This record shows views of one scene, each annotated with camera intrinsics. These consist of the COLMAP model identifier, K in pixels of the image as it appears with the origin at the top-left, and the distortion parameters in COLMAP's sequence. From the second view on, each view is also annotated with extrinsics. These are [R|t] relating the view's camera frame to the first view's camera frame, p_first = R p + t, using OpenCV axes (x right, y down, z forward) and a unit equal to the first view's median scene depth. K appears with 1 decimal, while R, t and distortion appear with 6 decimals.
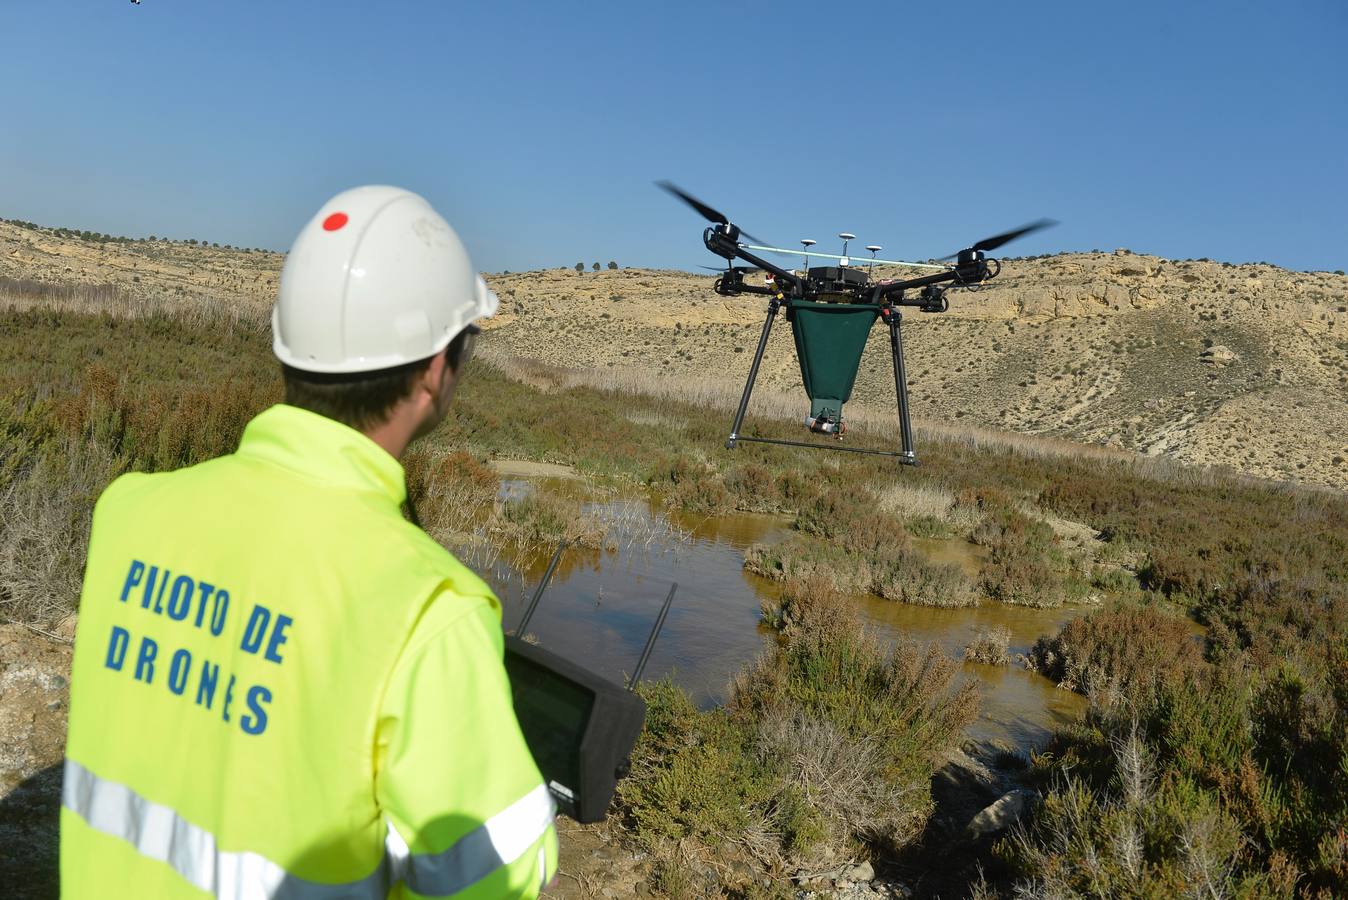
lens RADIAL K [[1044.9, 0, 643.0], [0, 1044.9, 474.6], [0, 0, 1]] dist [-0.017455, -0.005325]
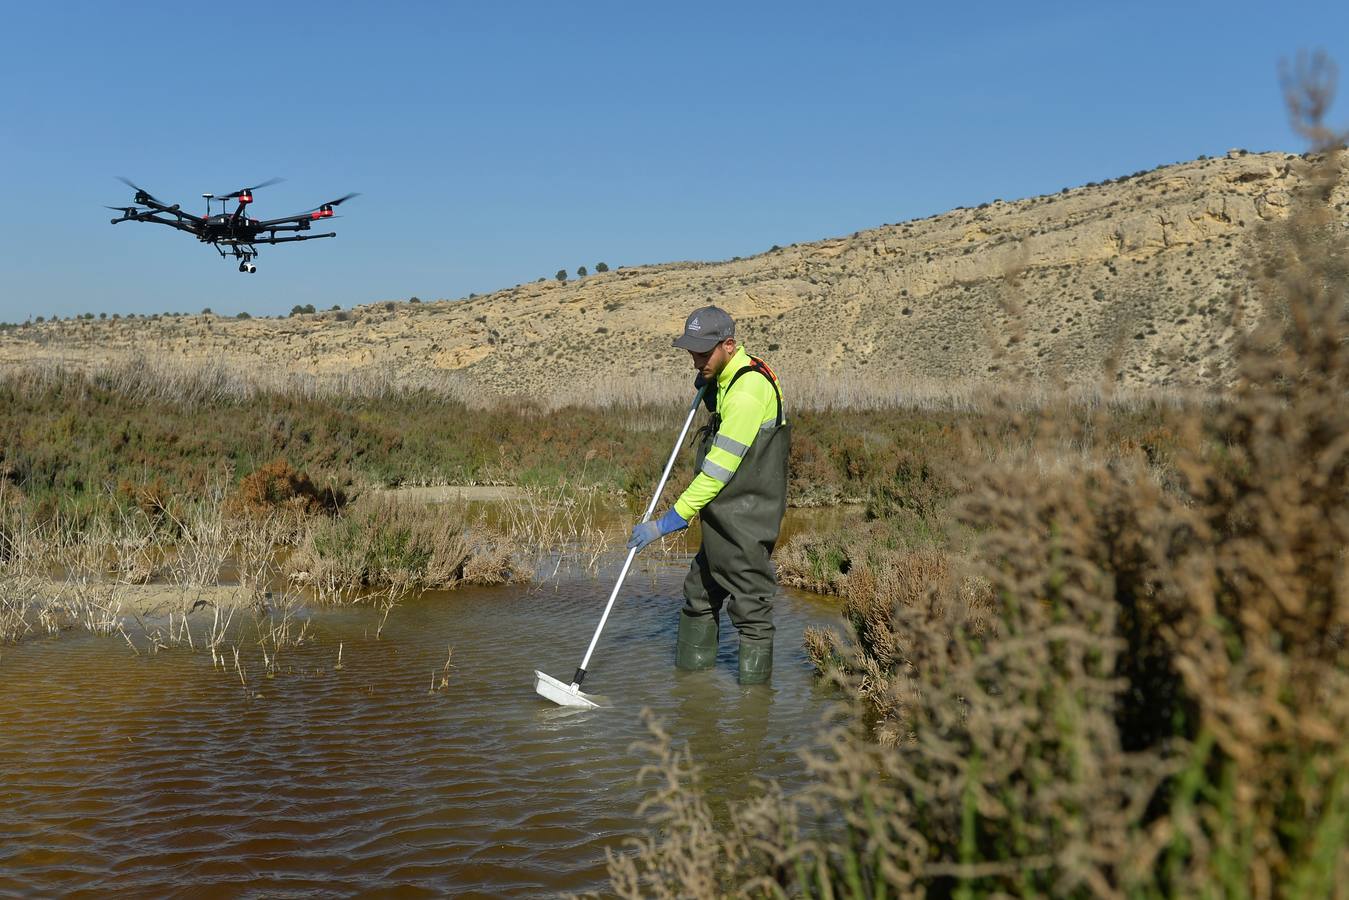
lens RADIAL K [[1235.5, 0, 624.2], [0, 1235.5, 465.7], [0, 0, 1]] dist [-0.013914, -0.021765]
pose [[0.987968, -0.147611, -0.046152, 0.016959], [0.144798, 0.987683, -0.059296, 0.016676], [0.054336, 0.051900, 0.997173, 0.109185]]
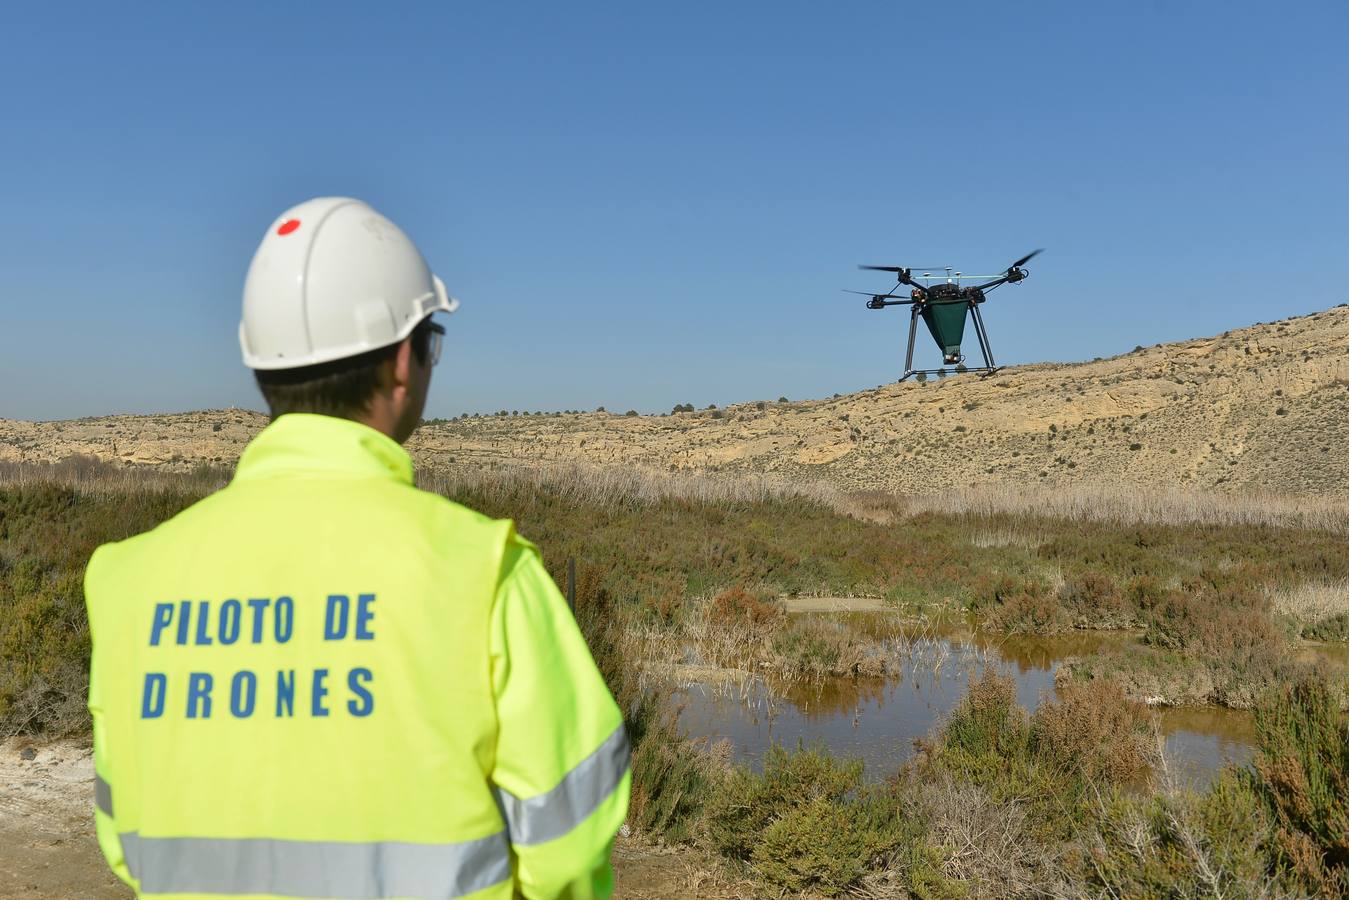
lens RADIAL K [[1235.5, 0, 624.2], [0, 1235.5, 465.7], [0, 0, 1]] dist [-0.013914, -0.021765]
pose [[0.940180, -0.132880, -0.313694, 0.031378], [0.087855, 0.984220, -0.153600, 0.010417], [0.329154, 0.116852, 0.937018, -0.026528]]
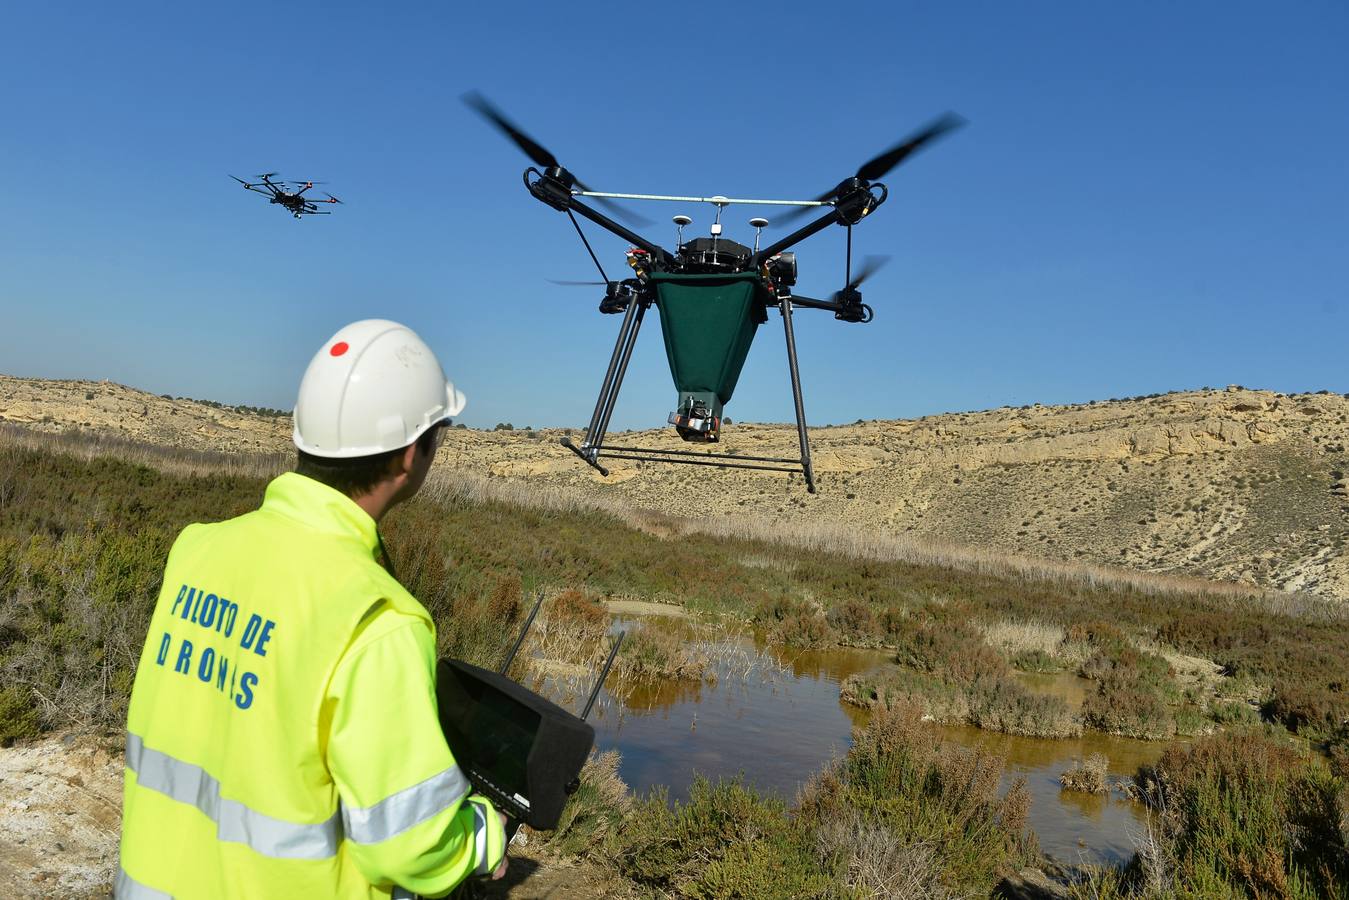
lens RADIAL K [[993.7, 0, 635.2], [0, 993.7, 458.4], [0, 0, 1]] dist [-0.005317, -0.006353]
pose [[0.991518, -0.032511, -0.125835, 0.007882], [0.011716, 0.986624, -0.162591, 0.003681], [0.129438, 0.159738, 0.978637, -0.006981]]
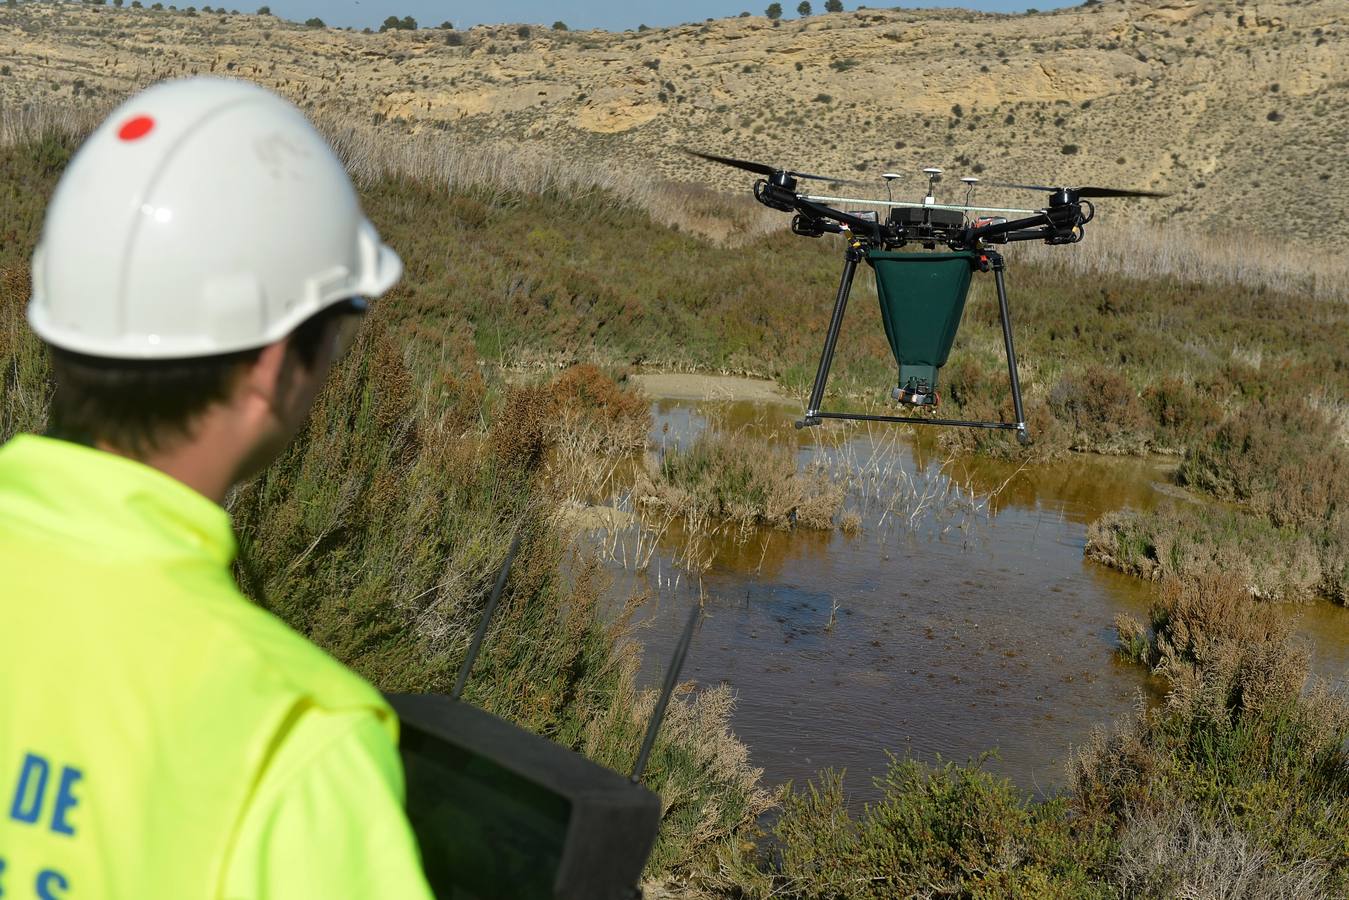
lens RADIAL K [[1881.3, 0, 687.3], [0, 1881.3, 469.4], [0, 0, 1]] dist [0.003640, 0.071013]
pose [[0.993339, -0.025269, -0.112425, -0.000641], [0.030318, 0.998596, 0.043427, -0.002529], [0.111170, -0.046546, 0.992711, -0.009426]]
